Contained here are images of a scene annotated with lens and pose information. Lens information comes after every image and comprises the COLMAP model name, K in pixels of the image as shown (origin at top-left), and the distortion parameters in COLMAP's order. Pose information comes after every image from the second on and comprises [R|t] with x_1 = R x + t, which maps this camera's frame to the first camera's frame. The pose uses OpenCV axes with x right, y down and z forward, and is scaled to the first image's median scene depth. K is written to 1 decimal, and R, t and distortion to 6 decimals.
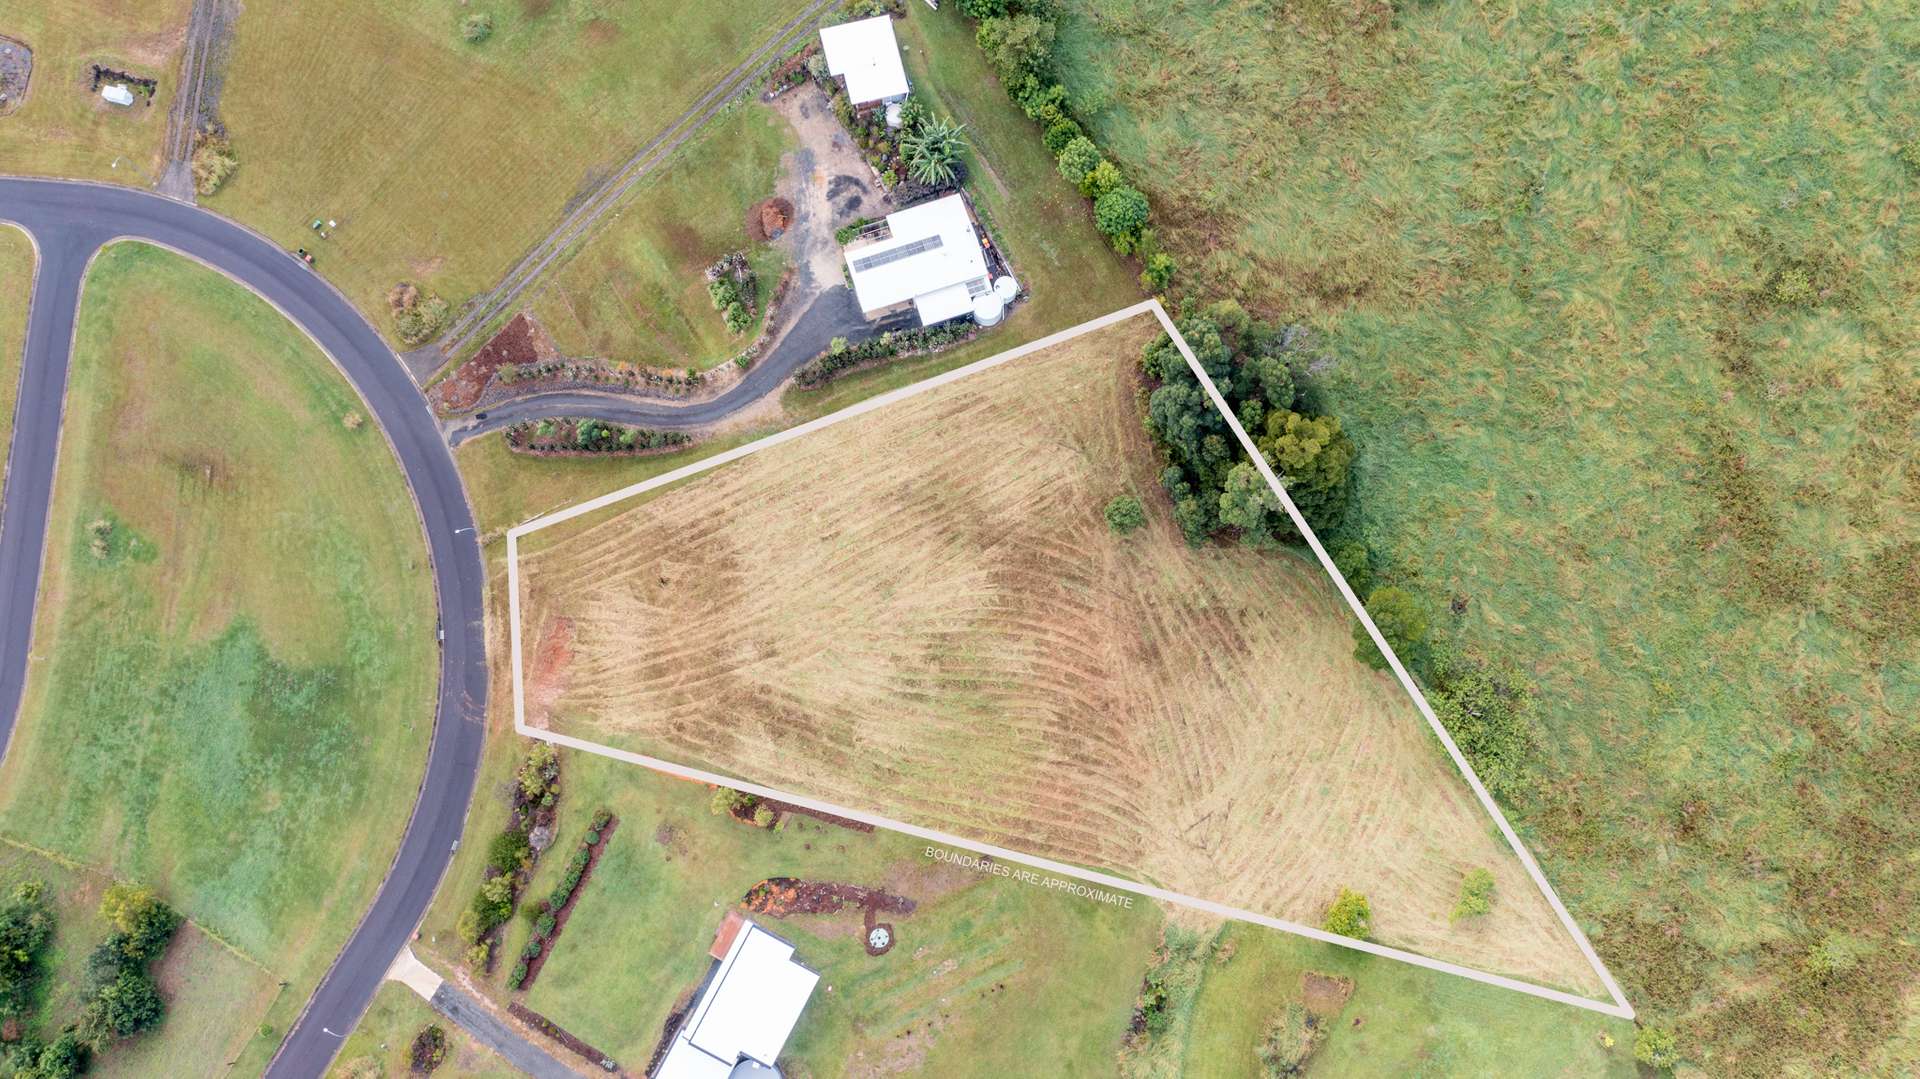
lens RADIAL K [[1511.3, 0, 960.0], [0, 1511.3, 539.5], [0, 0, 1]] dist [-0.021950, 0.007091]
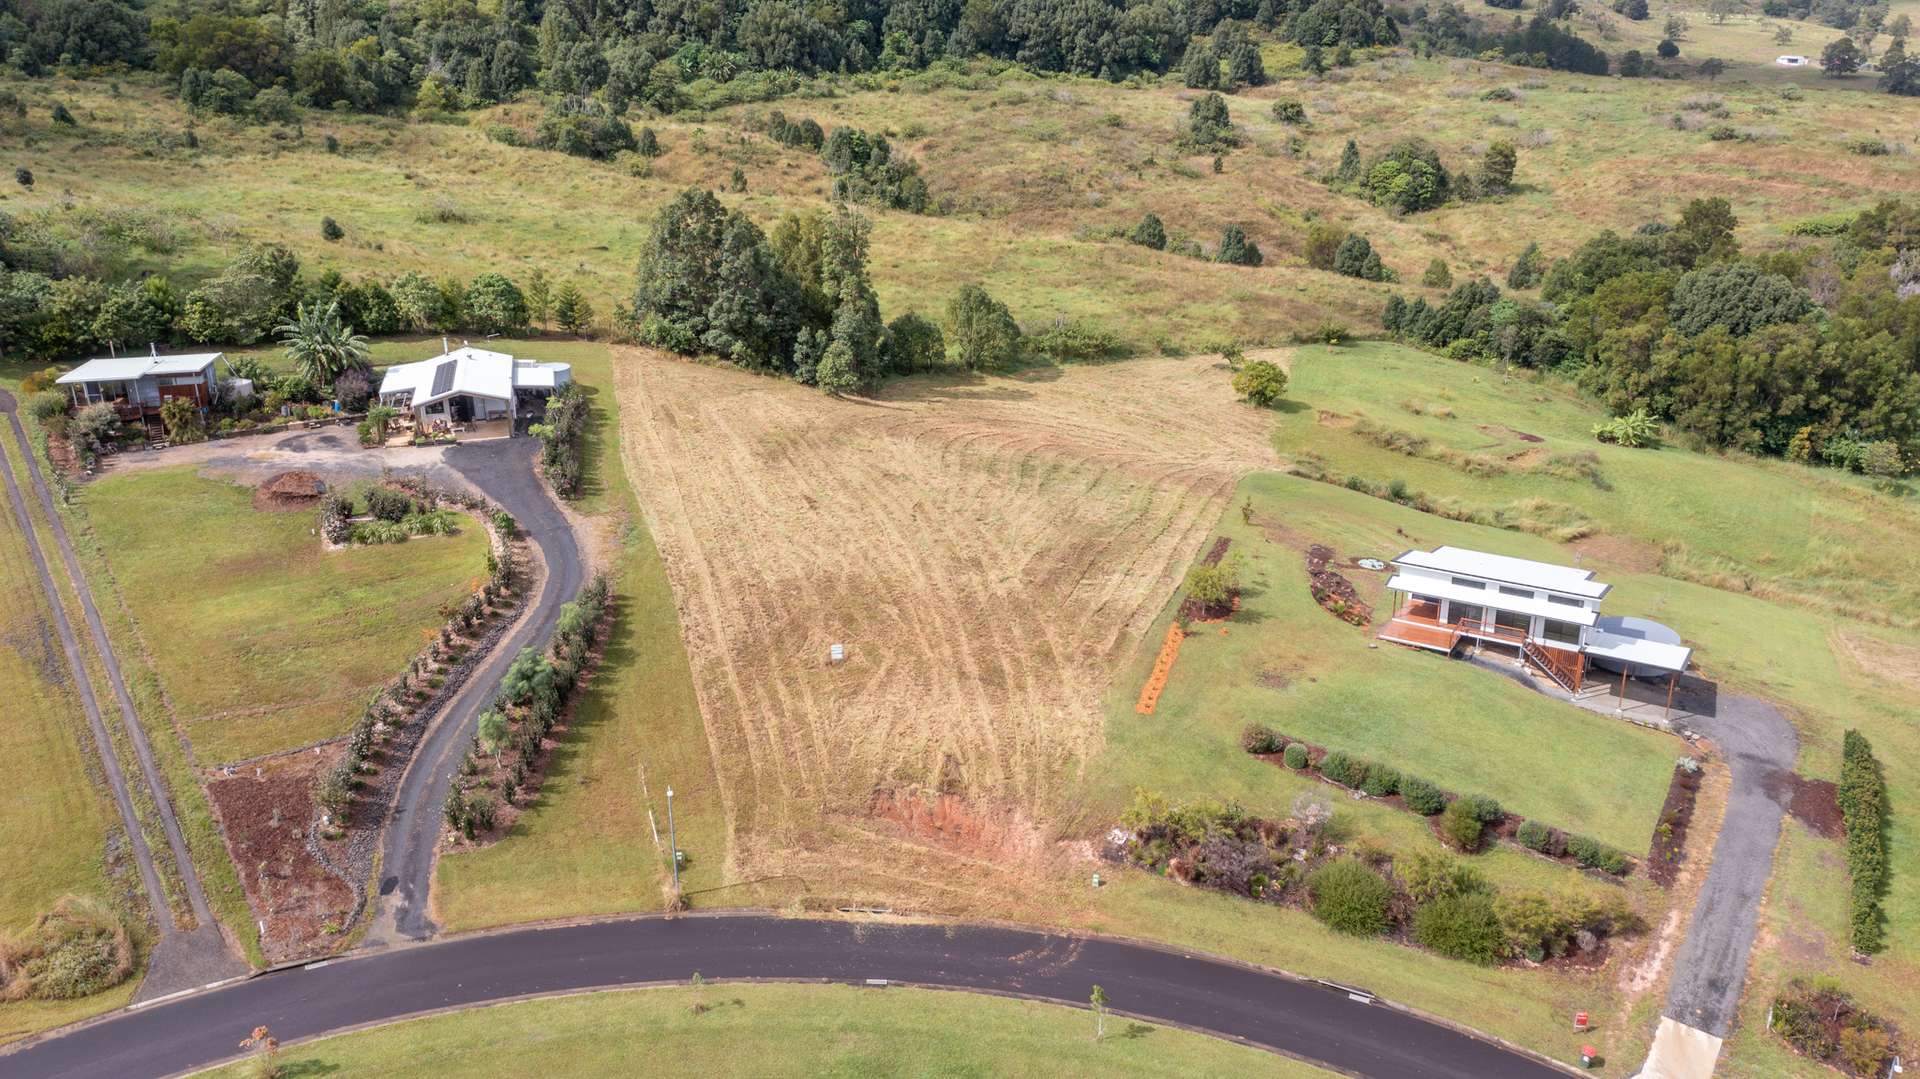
lens RADIAL K [[1510.1, 0, 960.0], [0, 1510.1, 539.5], [0, 0, 1]] dist [-0.016309, -0.003609]
pose [[0.053665, -0.336330, 0.940214, -0.727862], [0.978349, 0.206184, 0.017913, 0.055256], [-0.199882, 0.918896, 0.340113, 0.771154]]
